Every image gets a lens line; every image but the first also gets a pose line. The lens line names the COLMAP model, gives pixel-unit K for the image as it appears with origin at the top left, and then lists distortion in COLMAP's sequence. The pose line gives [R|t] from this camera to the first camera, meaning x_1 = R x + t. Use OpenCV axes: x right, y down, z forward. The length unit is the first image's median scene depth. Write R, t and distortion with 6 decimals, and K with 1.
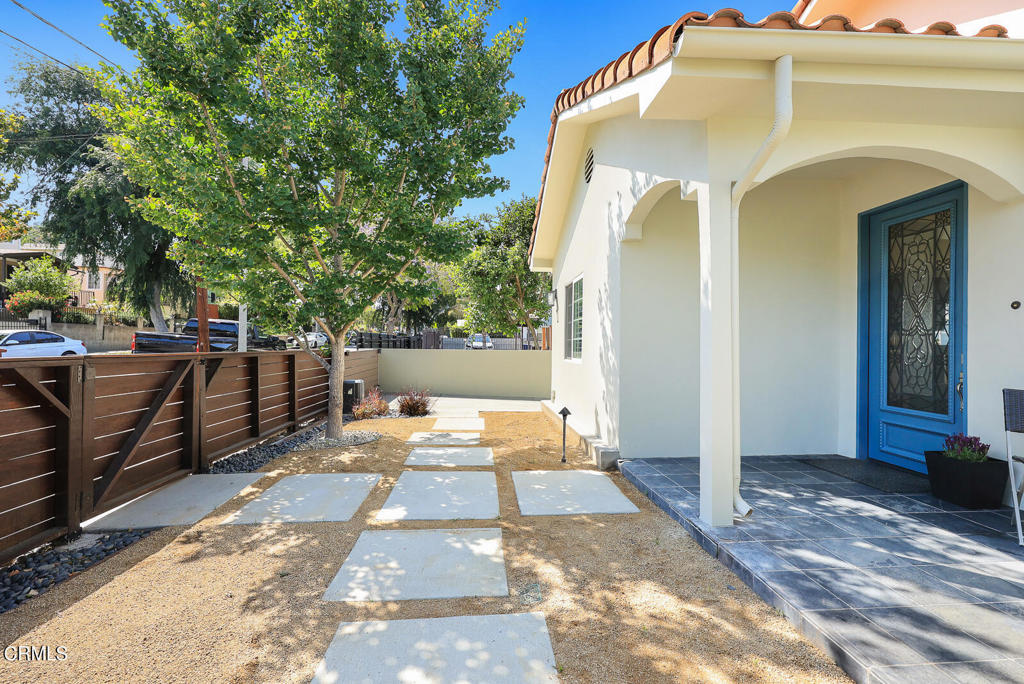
lens RADIAL K [[421.7, 0, 497.5], [0, 421.7, 337.9], [0, 0, 1]] dist [-0.011718, 0.008102]
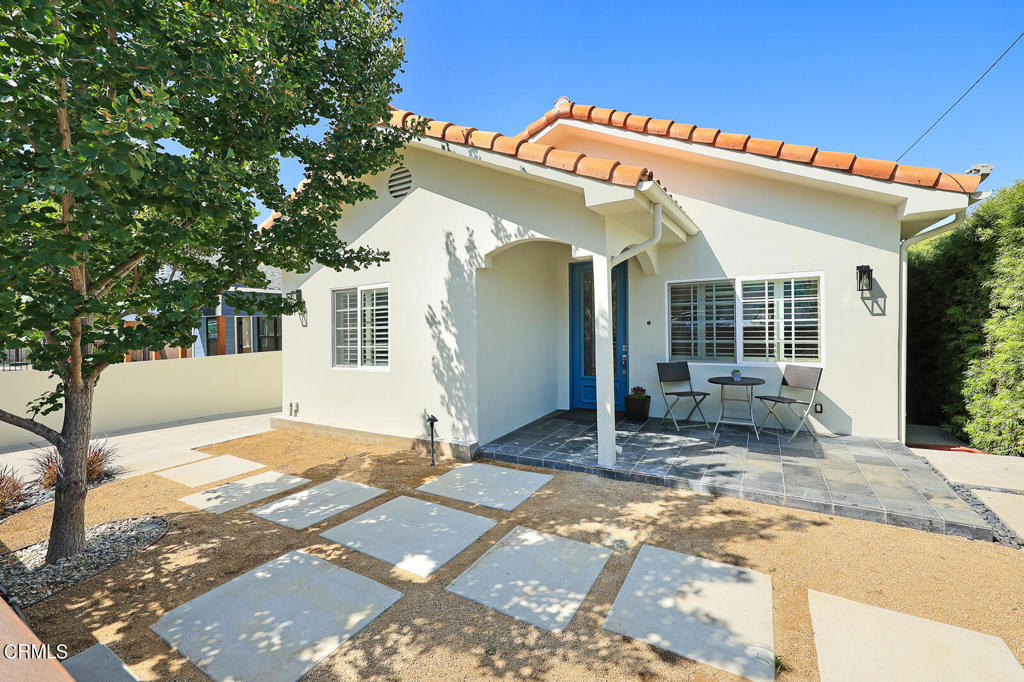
lens RADIAL K [[421.7, 0, 497.5], [0, 421.7, 336.9], [0, 0, 1]] dist [-0.011718, 0.008102]
pose [[0.578399, -0.051828, 0.814106, -0.772198], [0.034199, 0.998643, 0.039279, -0.096138], [-0.815037, 0.005122, 0.579386, 0.284943]]
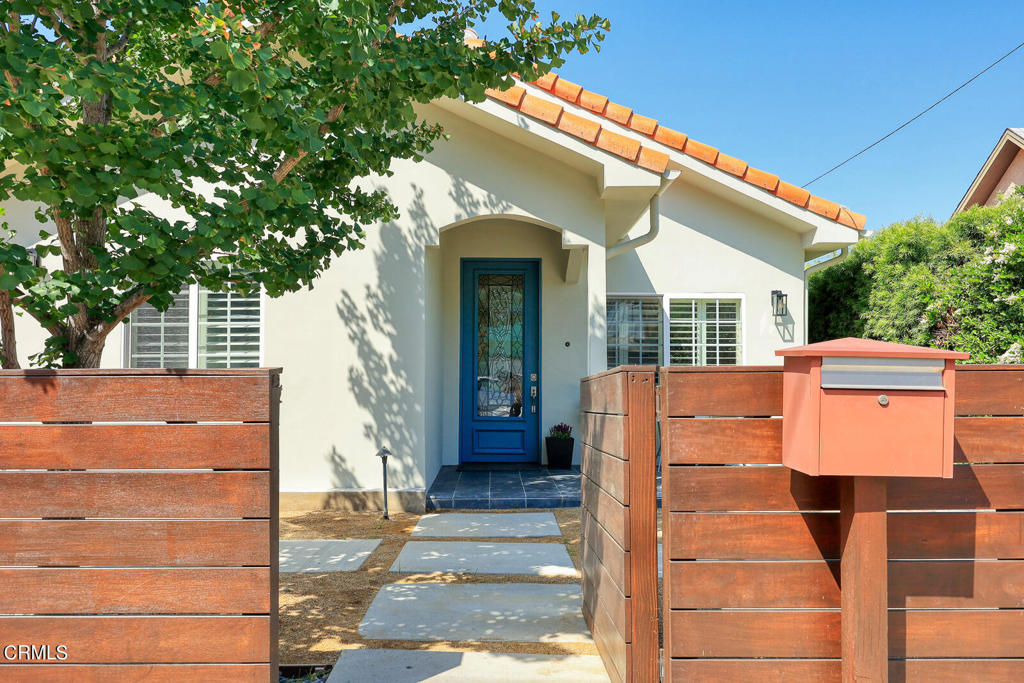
lens RADIAL K [[782.8, 0, 491.7], [0, 782.8, 364.9], [0, 0, 1]] dist [0.061300, 0.000411]
pose [[0.042065, 0.024455, 0.998816, -1.530937], [0.004687, 0.999685, -0.024674, 0.069329], [-0.999104, 0.005720, 0.041938, 0.942339]]
